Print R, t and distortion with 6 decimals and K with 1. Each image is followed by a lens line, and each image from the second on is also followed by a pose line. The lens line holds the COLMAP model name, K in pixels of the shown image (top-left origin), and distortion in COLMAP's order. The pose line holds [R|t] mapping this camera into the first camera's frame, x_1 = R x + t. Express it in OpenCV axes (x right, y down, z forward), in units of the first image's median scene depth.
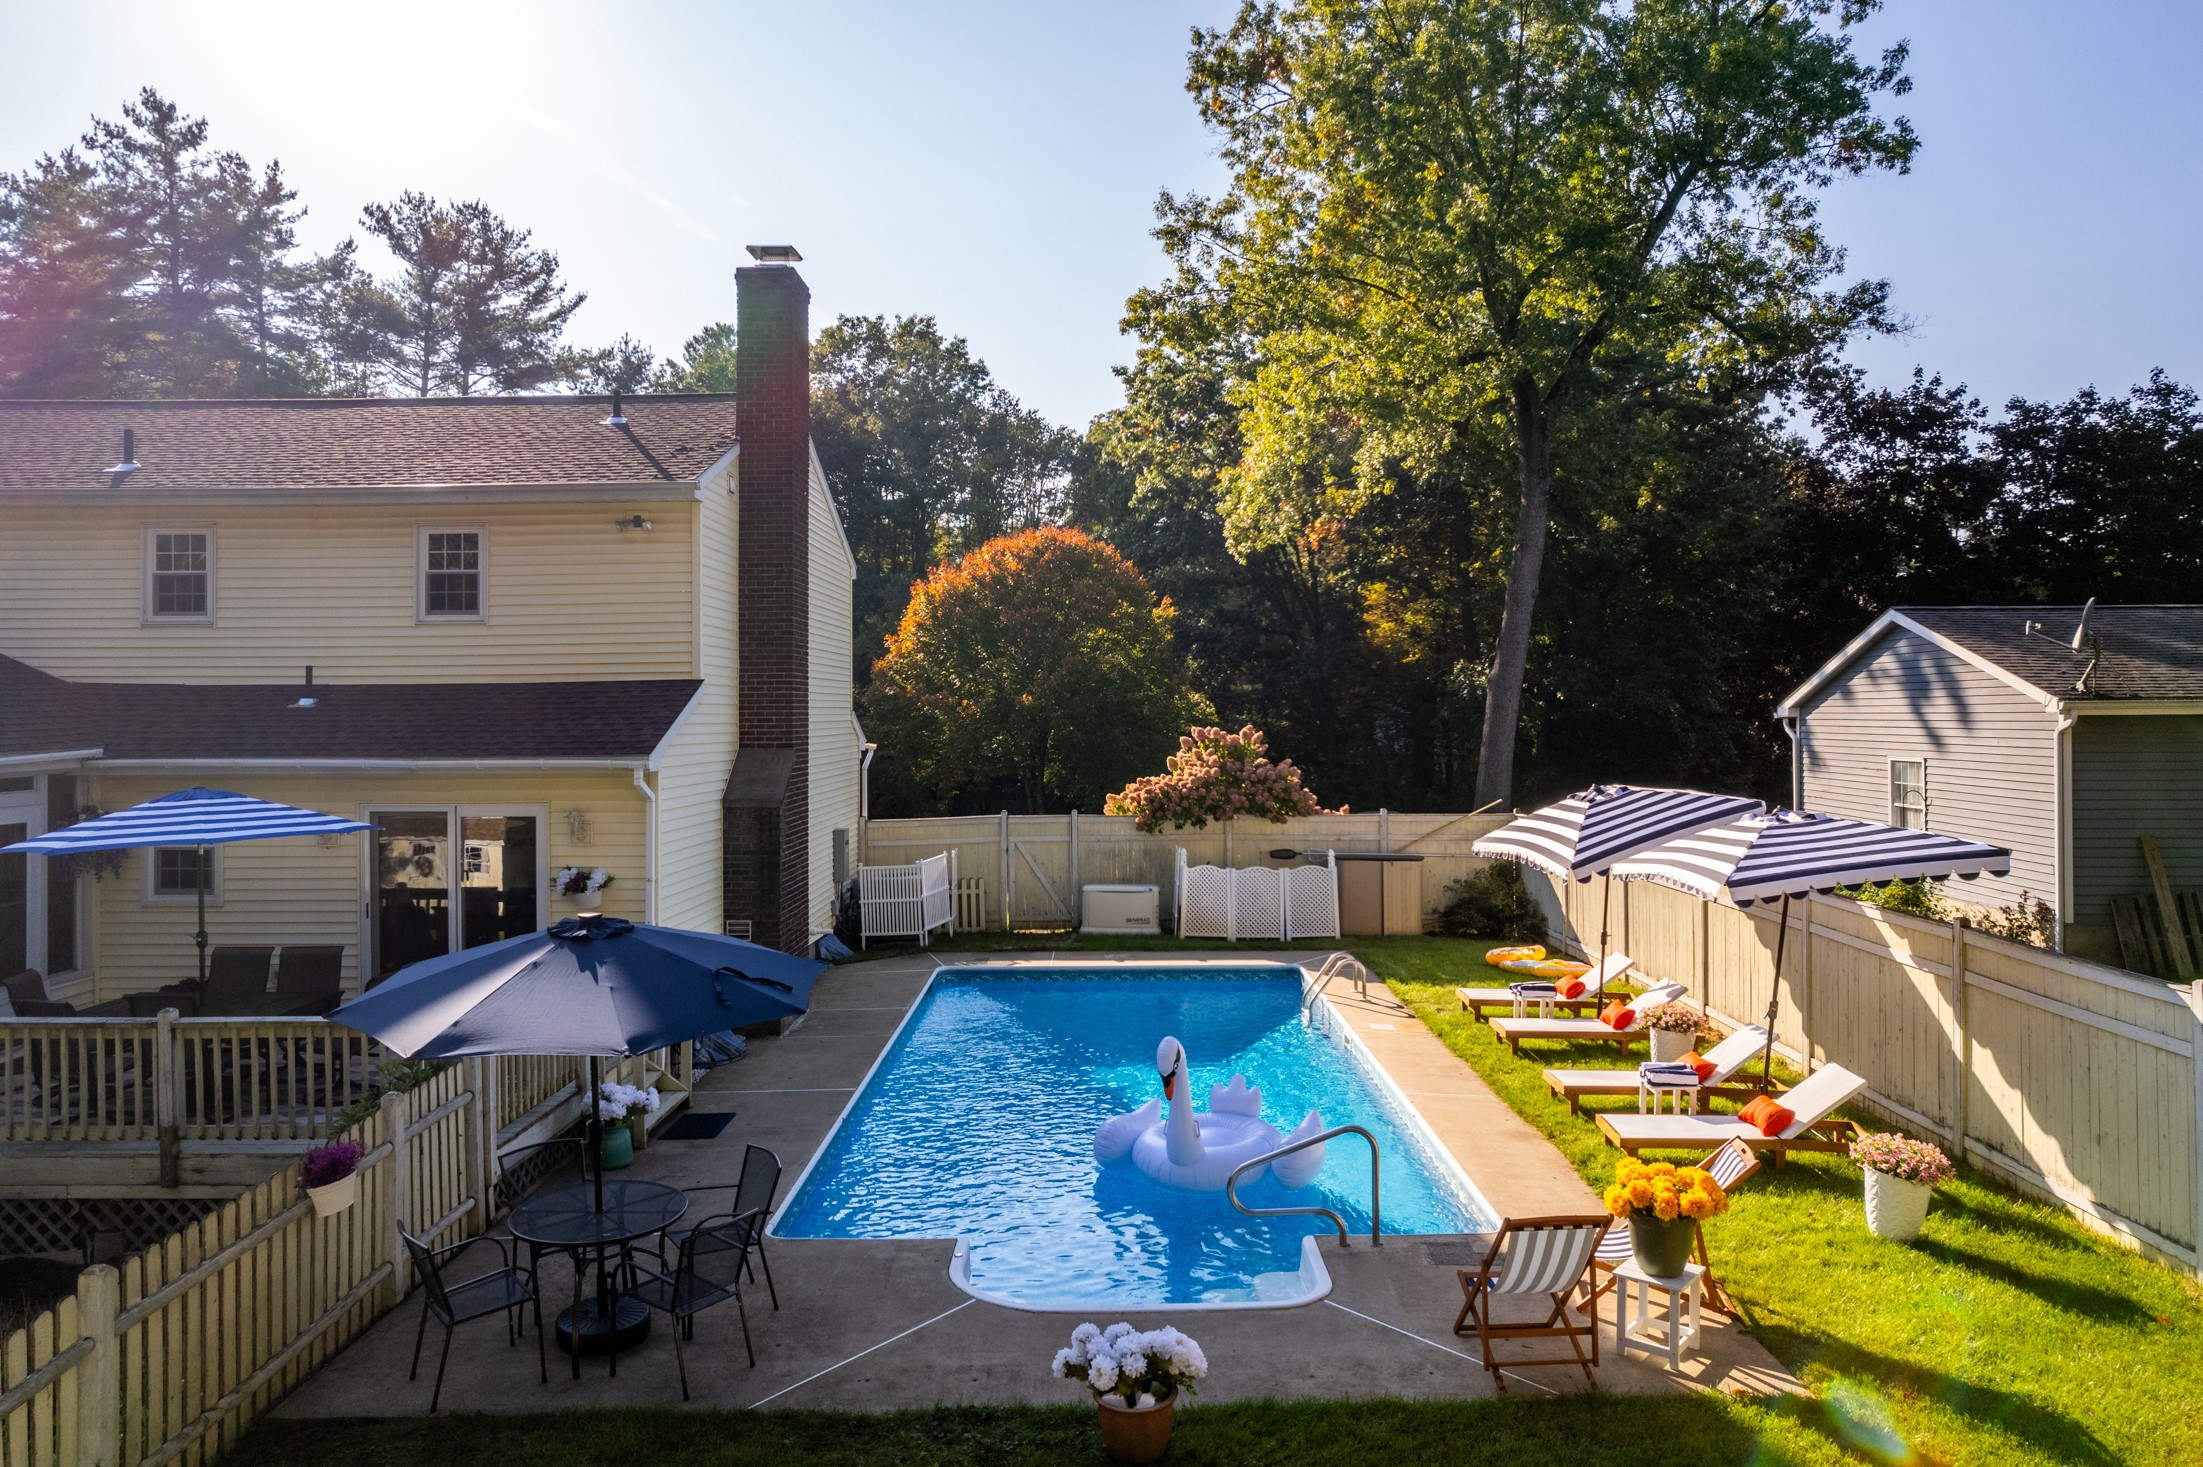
lens RADIAL K [[1519.3, 0, 1101.6], [0, 1519.3, 726.4], [0, 0, 1]] dist [-0.088349, 0.084963]
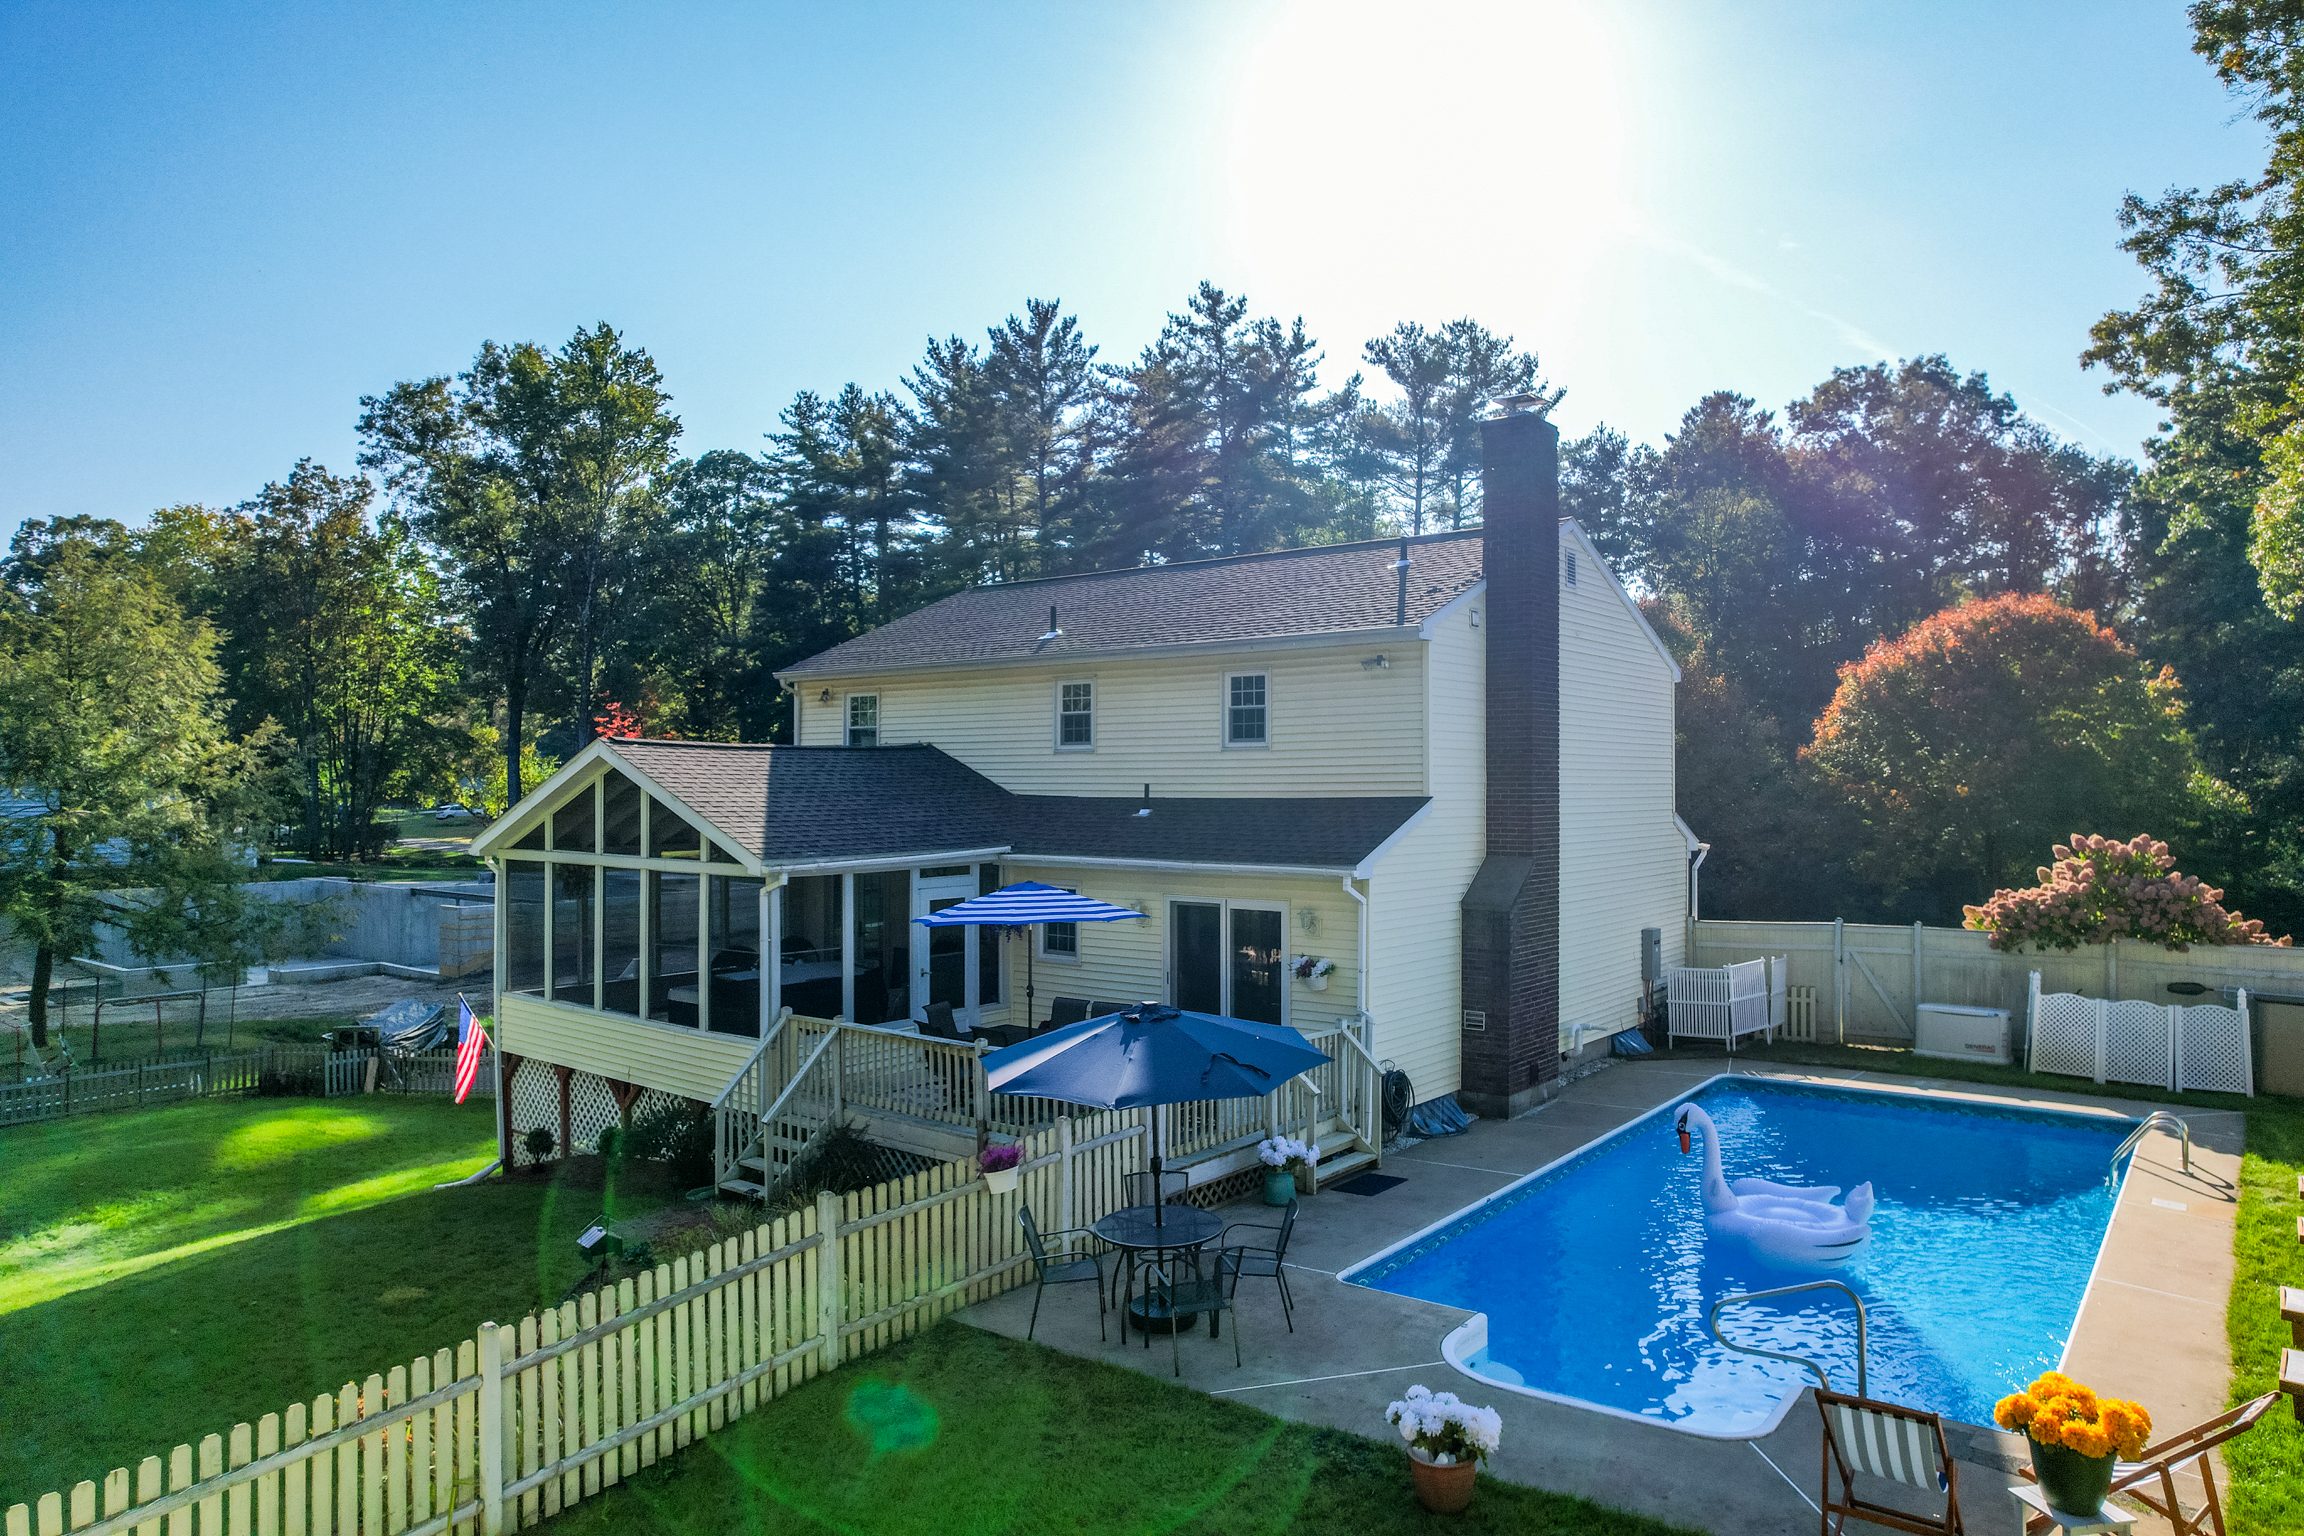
lens RADIAL K [[1589.0, 0, 1152.1], [0, 1589.0, 760.6], [0, 0, 1]] dist [-0.088349, 0.084963]
pose [[0.768311, -0.002624, -0.640071, 0.171783], [-0.004985, 0.999937, -0.010083, -0.022982], [0.640057, 0.010938, 0.768250, -0.026000]]
